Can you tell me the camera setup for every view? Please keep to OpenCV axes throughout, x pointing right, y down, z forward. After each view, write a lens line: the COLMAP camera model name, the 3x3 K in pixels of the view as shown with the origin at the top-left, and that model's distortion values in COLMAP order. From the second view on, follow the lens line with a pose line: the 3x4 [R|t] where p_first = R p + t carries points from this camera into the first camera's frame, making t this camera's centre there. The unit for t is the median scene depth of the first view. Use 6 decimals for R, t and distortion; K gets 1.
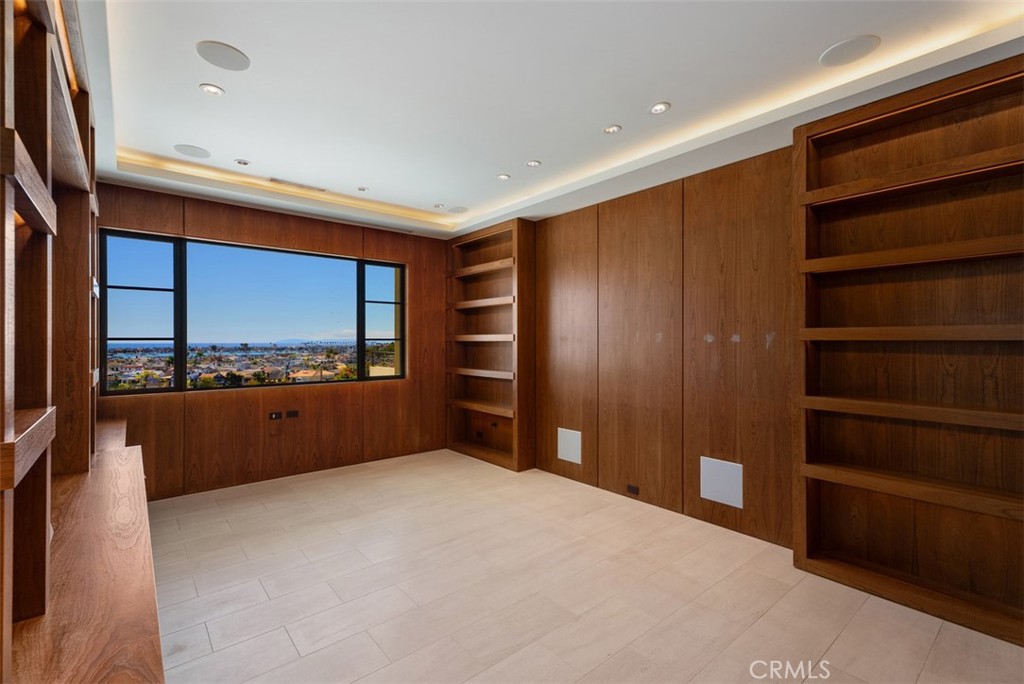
lens RADIAL K [[451.8, 0, 512.0], [0, 451.8, 342.0], [0, 0, 1]] dist [0.012225, 0.000014]
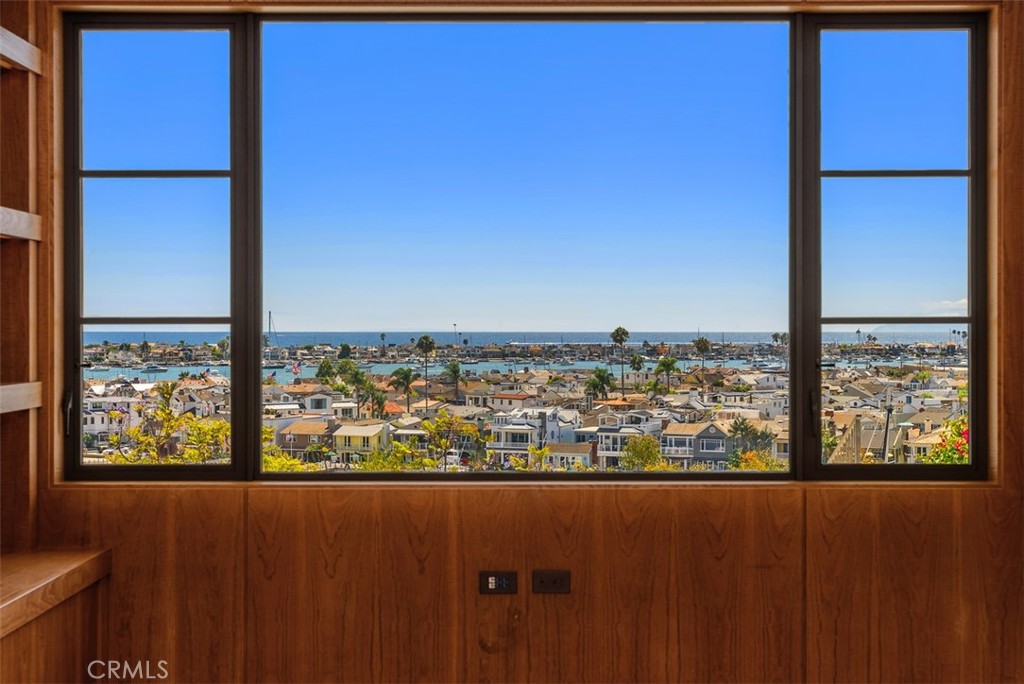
lens RADIAL K [[1623.3, 0, 512.0], [0, 1623.3, 342.0], [0, 0, 1]] dist [0.010948, -0.024050]
pose [[0.764263, 0.005657, -0.644880, 0.130531], [-0.000459, 0.999966, 0.008228, -0.000651], [0.644904, -0.005993, 0.764240, 0.169489]]
